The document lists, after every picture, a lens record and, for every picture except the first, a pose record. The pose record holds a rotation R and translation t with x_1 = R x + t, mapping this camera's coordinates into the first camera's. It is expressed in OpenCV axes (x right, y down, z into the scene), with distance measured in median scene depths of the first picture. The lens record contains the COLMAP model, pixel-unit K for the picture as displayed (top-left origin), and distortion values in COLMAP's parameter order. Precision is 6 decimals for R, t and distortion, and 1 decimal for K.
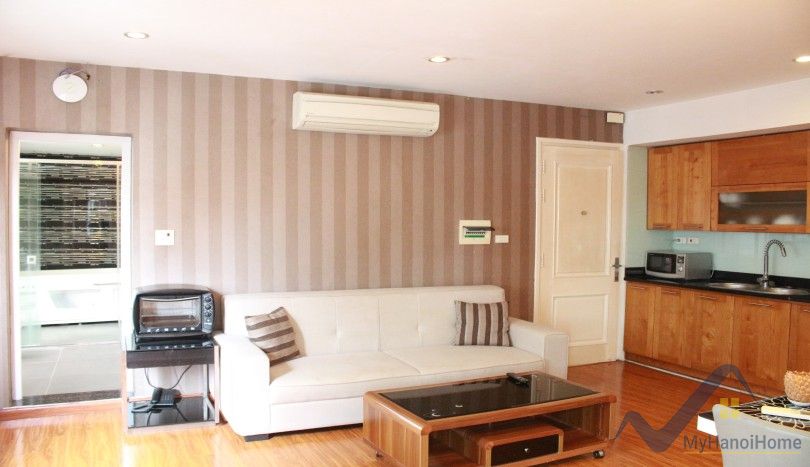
lens RADIAL K [[659.0, 0, 405.5], [0, 659.0, 250.7], [0, 0, 1]] dist [-0.093472, 0.001533]
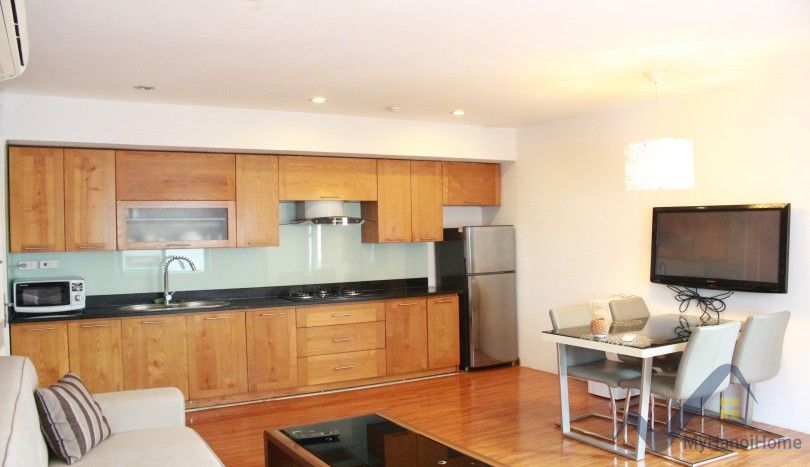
lens RADIAL K [[659.0, 0, 405.5], [0, 659.0, 250.7], [0, 0, 1]] dist [-0.093472, 0.001533]
pose [[-0.069557, -0.032200, 0.997058, -0.432689], [0.061692, 0.997427, 0.036516, -0.037166], [-0.995669, 0.064051, -0.067391, 0.645283]]
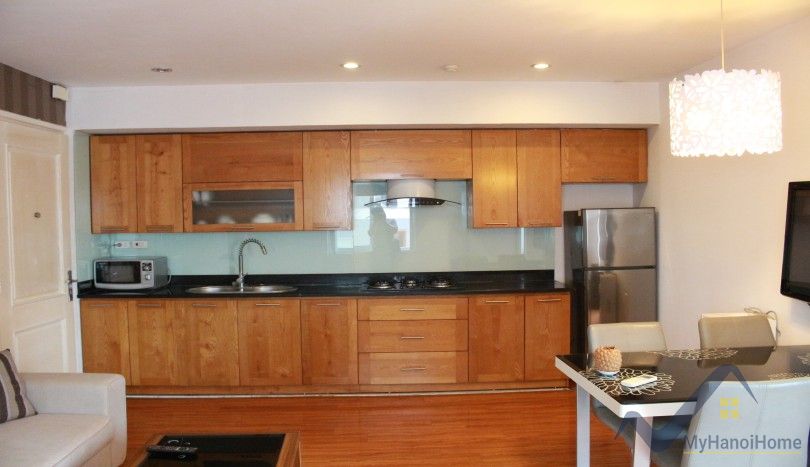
lens RADIAL K [[659.0, 0, 405.5], [0, 659.0, 250.7], [0, 0, 1]] dist [-0.093472, 0.001533]
pose [[0.395304, -0.058544, 0.916683, -0.242048], [0.055734, 0.997657, 0.039680, -0.023240], [-0.916858, 0.035405, 0.397641, 0.338861]]
